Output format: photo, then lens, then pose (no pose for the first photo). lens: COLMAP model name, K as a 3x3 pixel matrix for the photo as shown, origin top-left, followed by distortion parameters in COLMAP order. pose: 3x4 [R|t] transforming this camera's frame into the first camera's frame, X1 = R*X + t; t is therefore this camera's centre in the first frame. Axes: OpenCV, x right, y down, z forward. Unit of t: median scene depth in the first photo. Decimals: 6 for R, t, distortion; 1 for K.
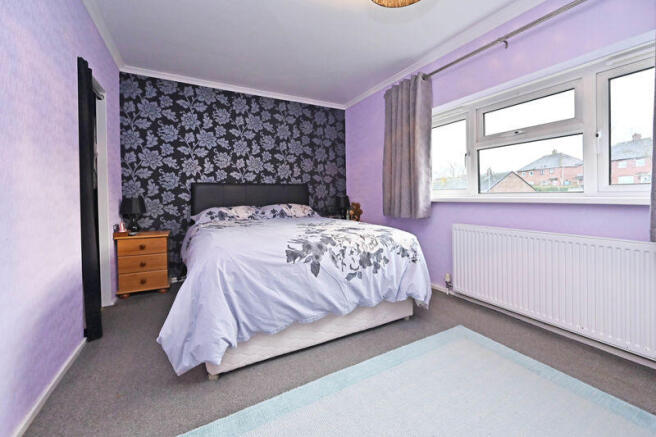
lens RADIAL K [[268.5, 0, 337.6], [0, 268.5, 185.3], [0, 0, 1]] dist [0.000331, -0.000011]
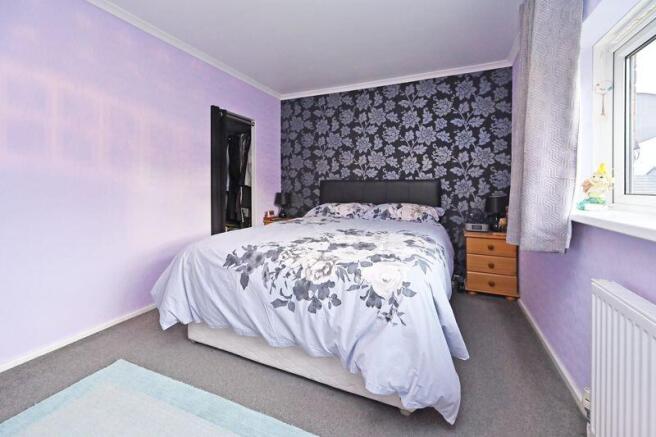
lens RADIAL K [[268.5, 0, 337.6], [0, 268.5, 185.3], [0, 0, 1]] dist [0.000331, -0.000011]
pose [[0.606962, 0.010074, -0.794667, 0.405201], [0.019165, 0.999443, 0.027307, -0.017884], [0.794500, -0.031804, 0.606431, 0.337201]]
